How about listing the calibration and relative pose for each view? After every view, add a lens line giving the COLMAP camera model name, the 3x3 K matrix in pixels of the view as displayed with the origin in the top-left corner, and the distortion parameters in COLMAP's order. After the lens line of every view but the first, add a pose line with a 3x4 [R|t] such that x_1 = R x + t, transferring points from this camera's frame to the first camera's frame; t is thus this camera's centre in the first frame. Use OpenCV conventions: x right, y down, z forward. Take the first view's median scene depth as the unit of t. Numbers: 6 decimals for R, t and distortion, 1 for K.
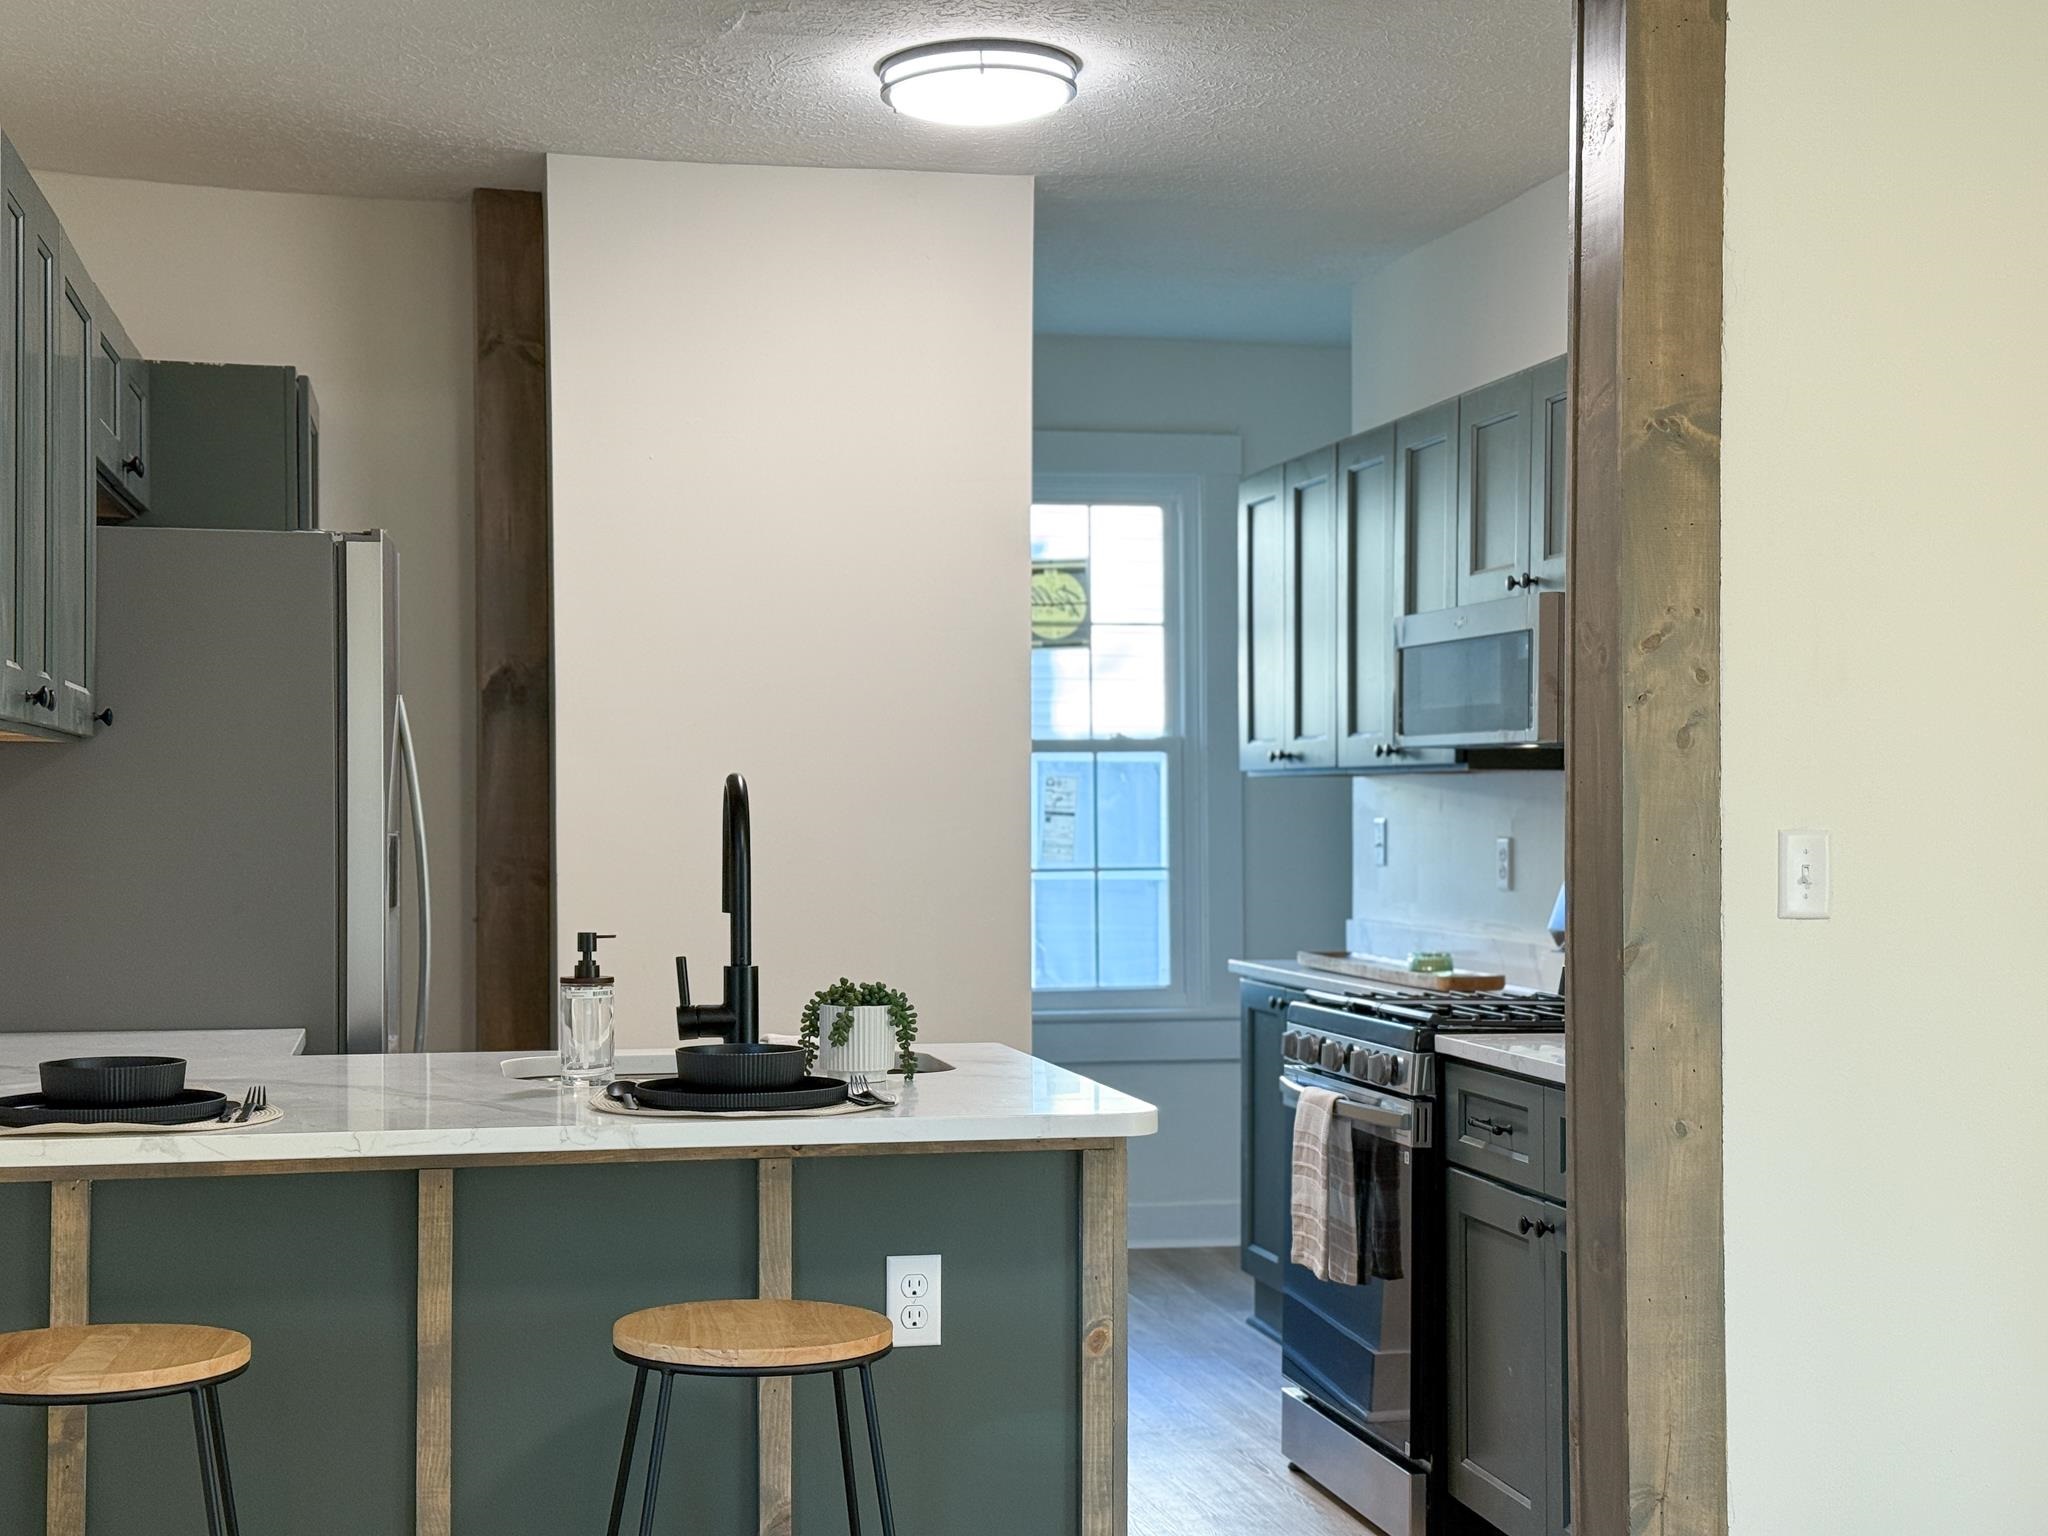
lens RADIAL K [[2889.7, 0, 1043.5], [0, 2889.7, 817.5], [0, 0, 1]] dist [0.116098, 0.000000]
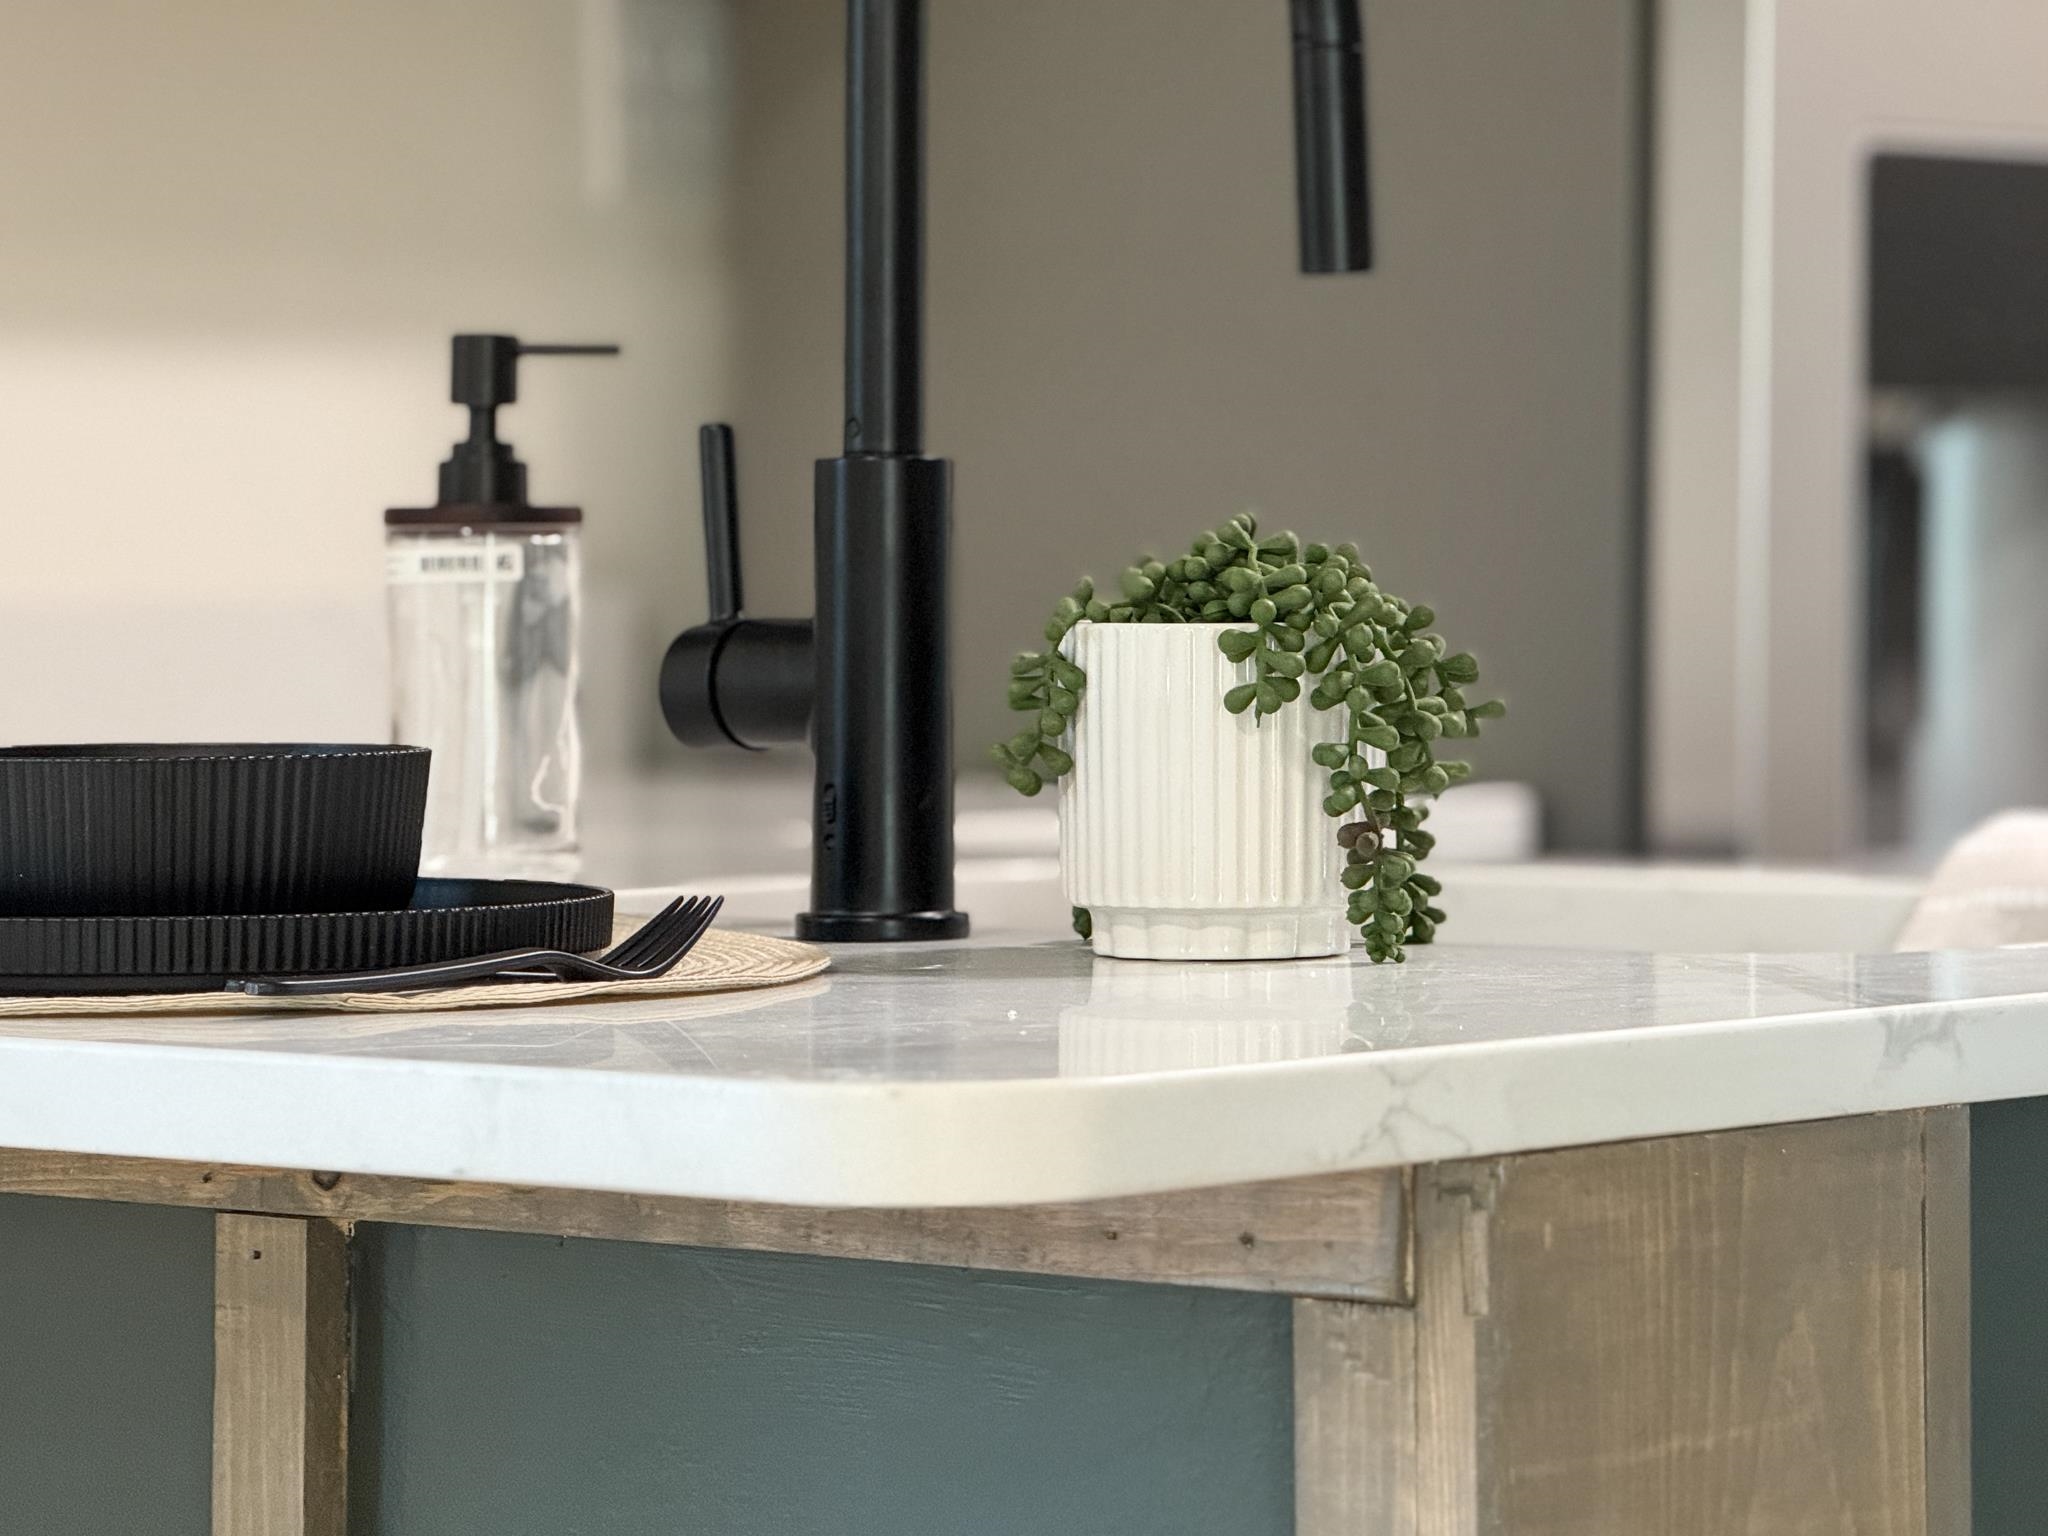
lens RADIAL K [[7172.6, 0, 1015.2], [0, 7172.6, 770.3], [0, 0, 1]] dist [0.107571, 0.000000]
pose [[0.582204, 0.016316, -0.812879, 0.305143], [0.009377, 0.999597, 0.026780, 0.048095], [0.812989, -0.023214, 0.581816, 0.515831]]
